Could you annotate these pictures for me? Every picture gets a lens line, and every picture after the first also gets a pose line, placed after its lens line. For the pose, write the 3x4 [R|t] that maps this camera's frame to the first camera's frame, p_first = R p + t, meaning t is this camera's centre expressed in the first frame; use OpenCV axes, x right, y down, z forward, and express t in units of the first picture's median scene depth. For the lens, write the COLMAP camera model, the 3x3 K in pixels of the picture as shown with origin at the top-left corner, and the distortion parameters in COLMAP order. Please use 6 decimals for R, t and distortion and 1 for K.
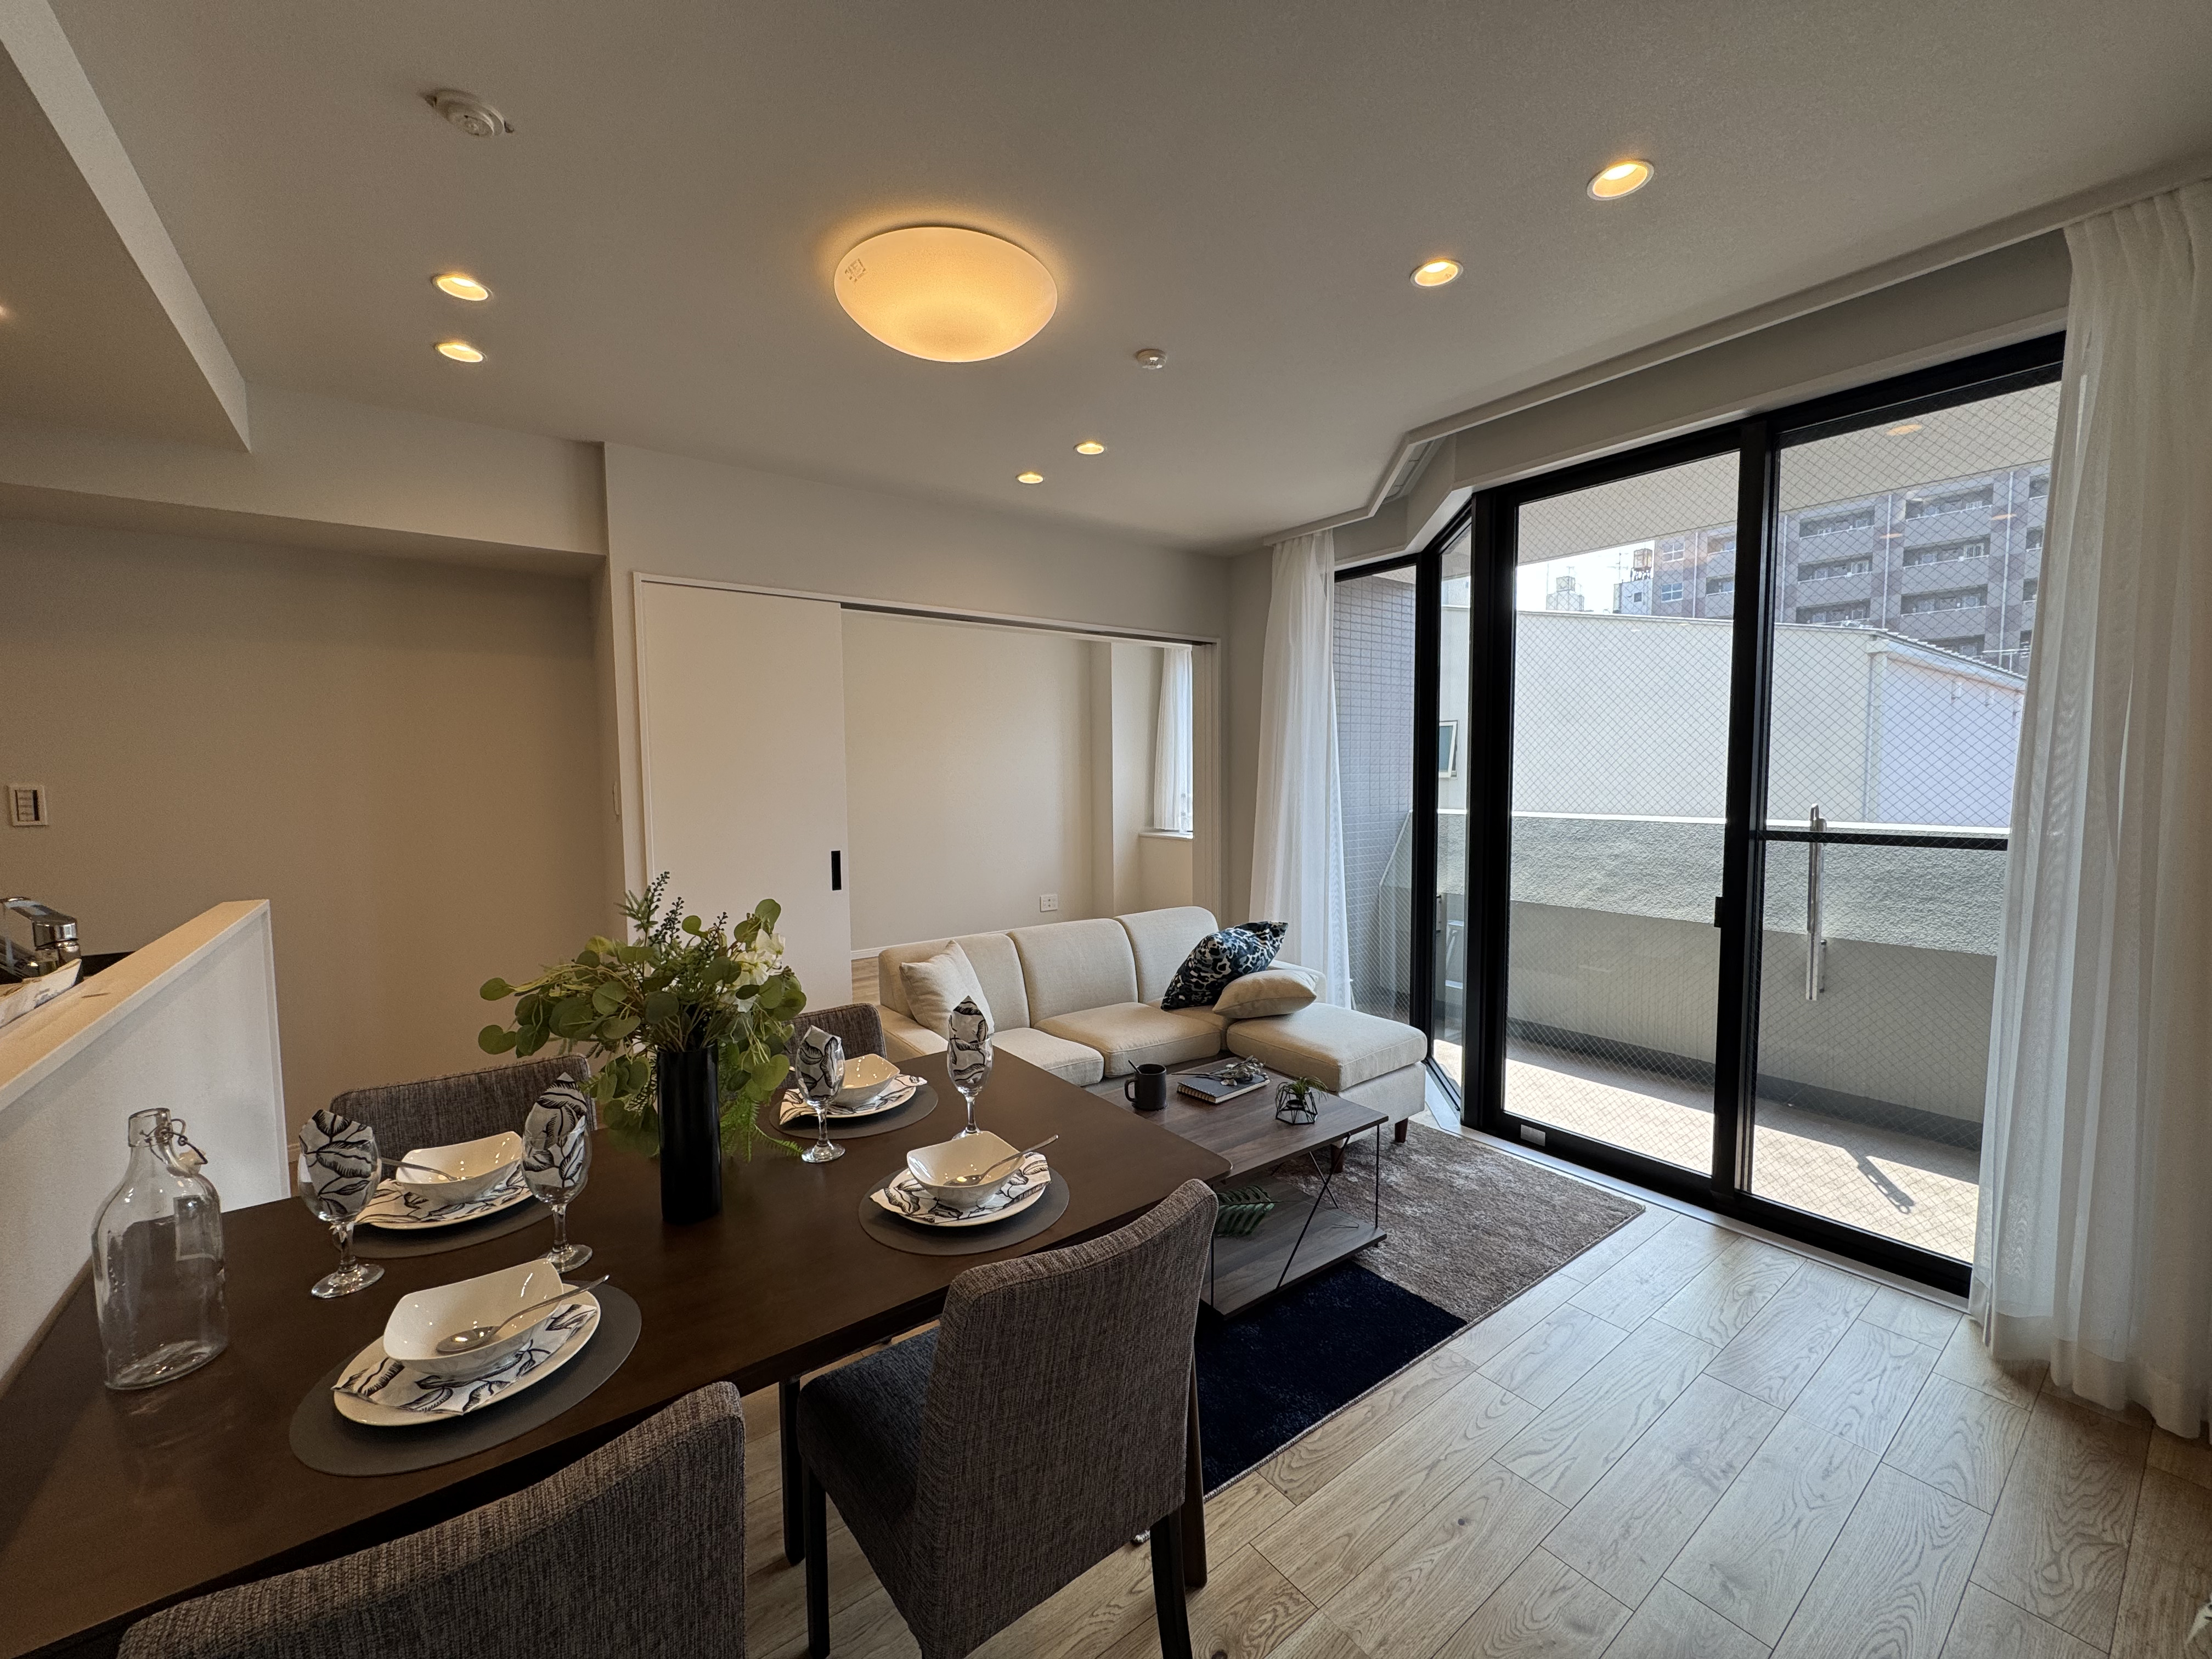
lens RADIAL K [[884.0, 0, 1108.3], [0, 884.0, 831.5], [0, 0, 1]] dist [-0.003427, 0.000594]
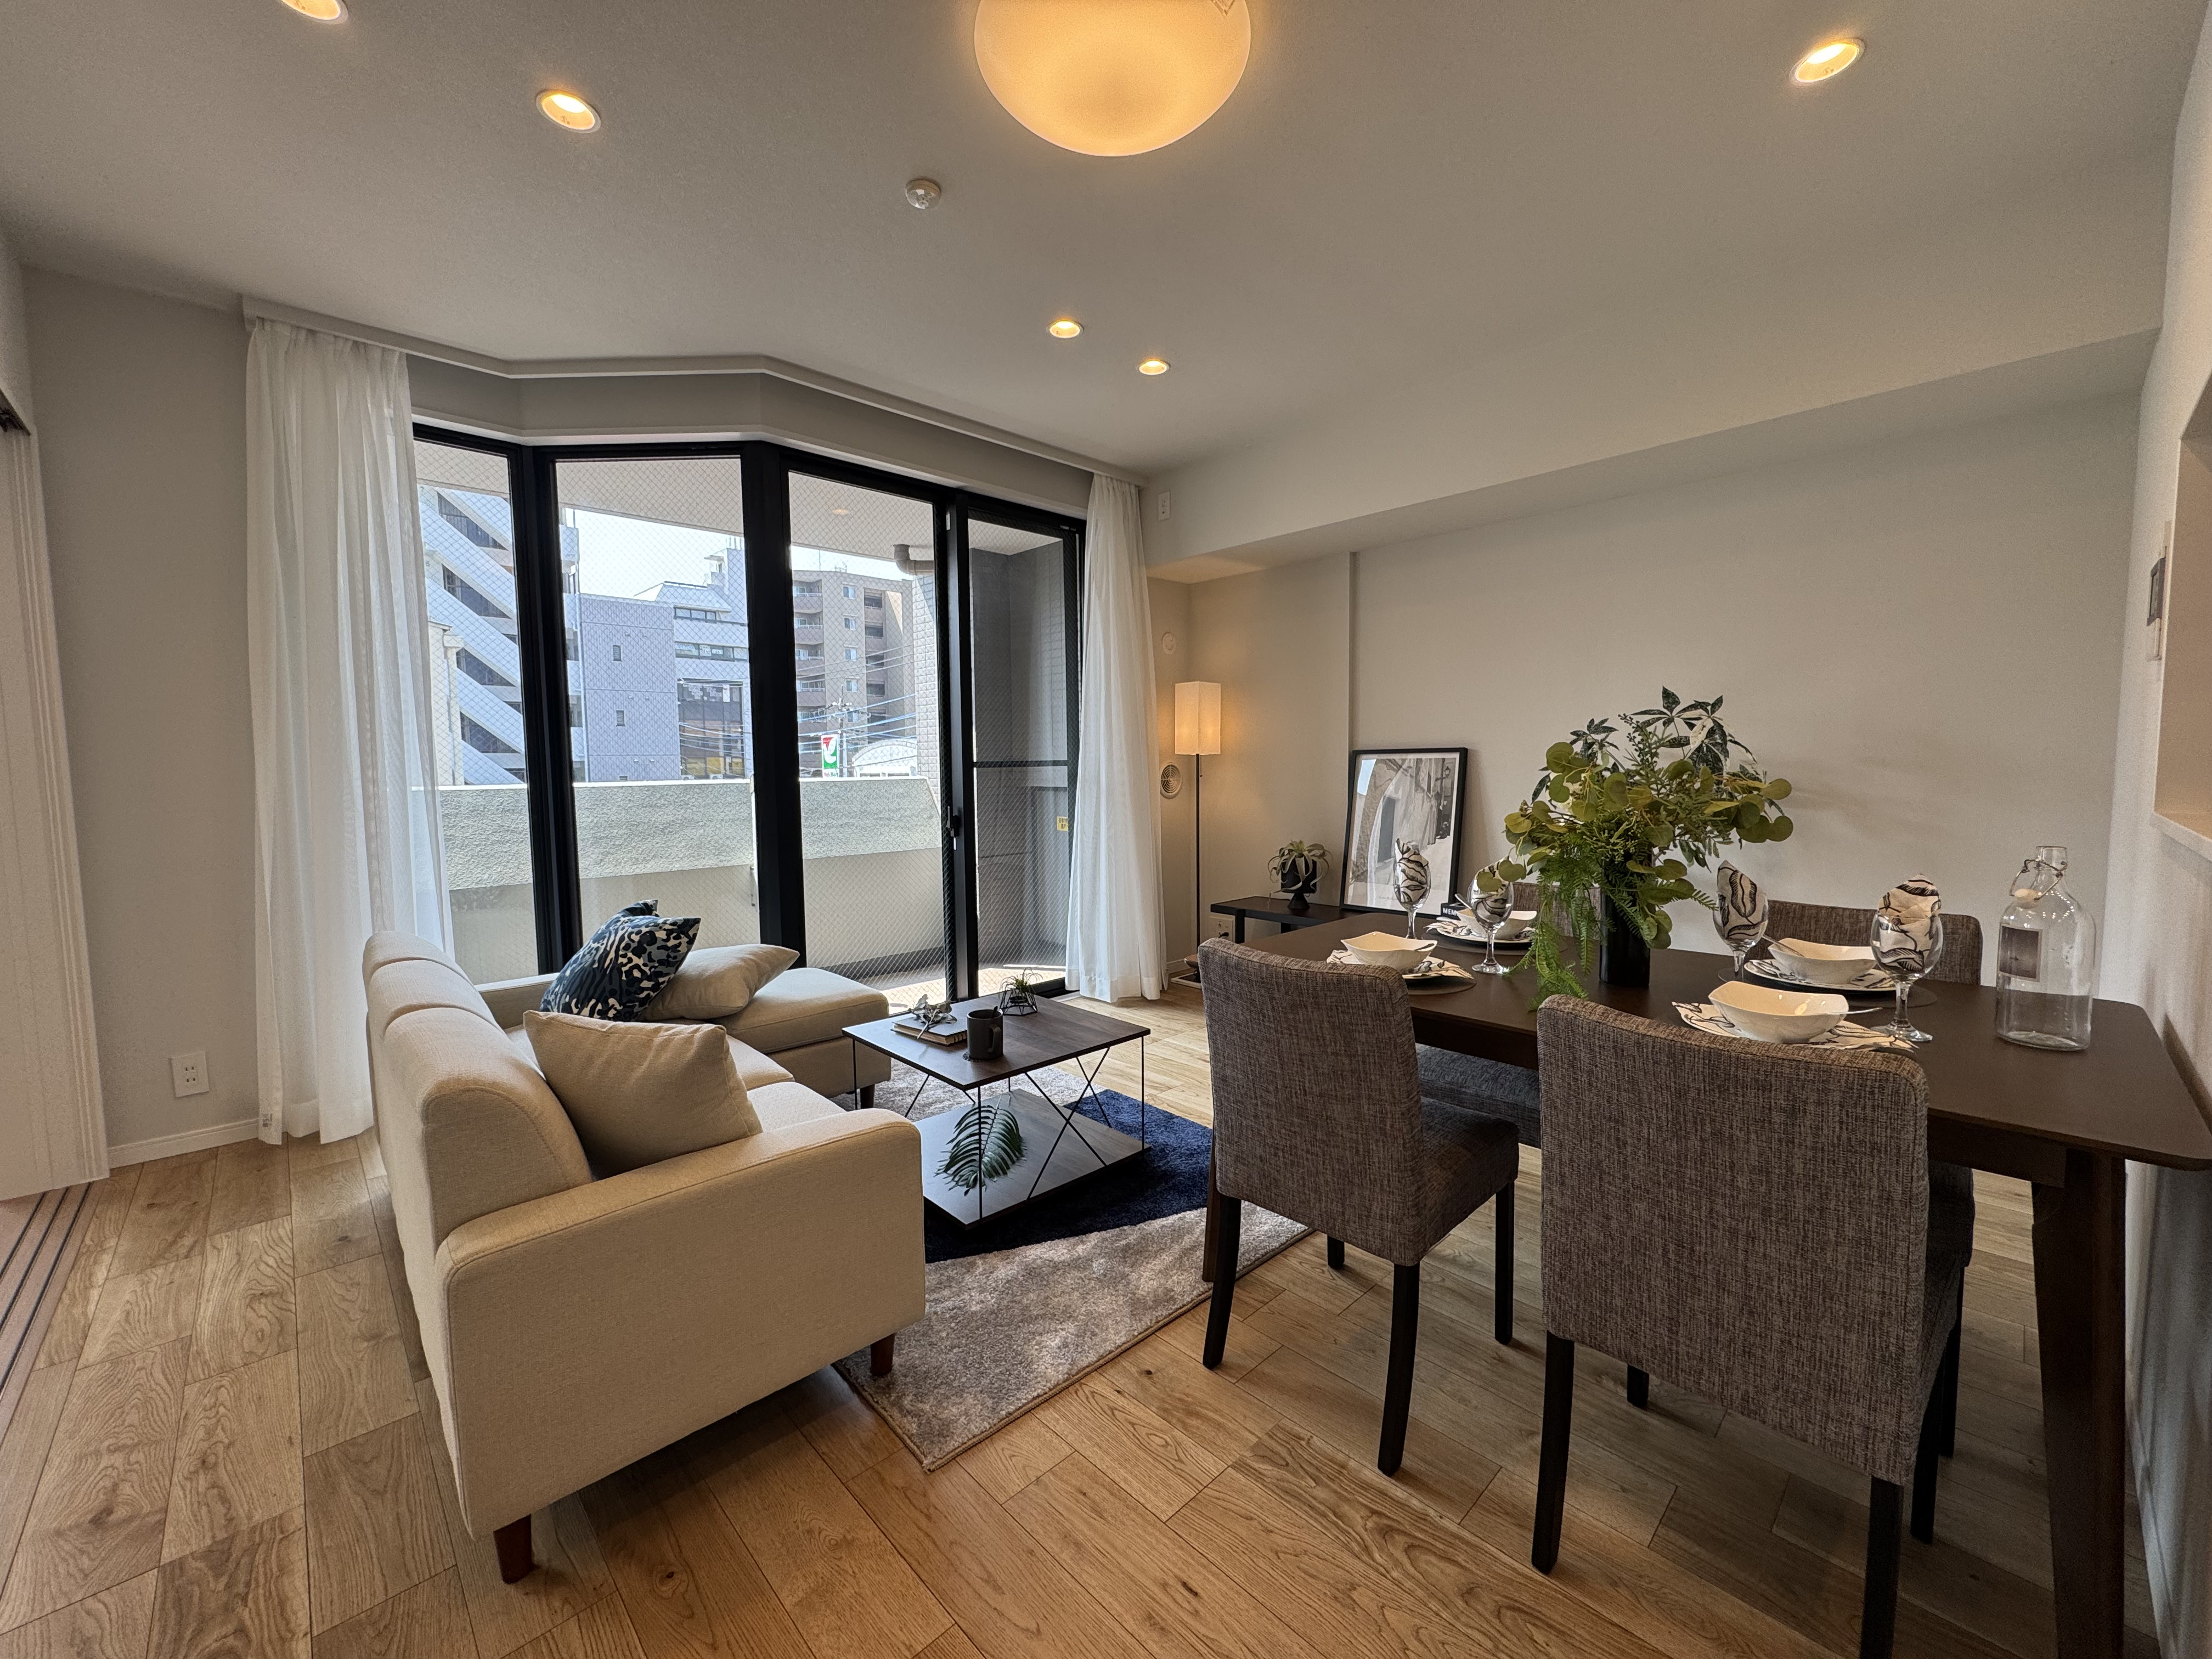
lens RADIAL K [[884.0, 0, 1102.1], [0, 884.0, 833.6], [0, 0, 1]] dist [-0.003427, 0.000594]
pose [[-0.112169, -0.078972, 0.990546, -0.469746], [0.081857, 0.992715, 0.088414, -0.009537], [-0.990312, 0.091001, -0.104887, 0.595512]]
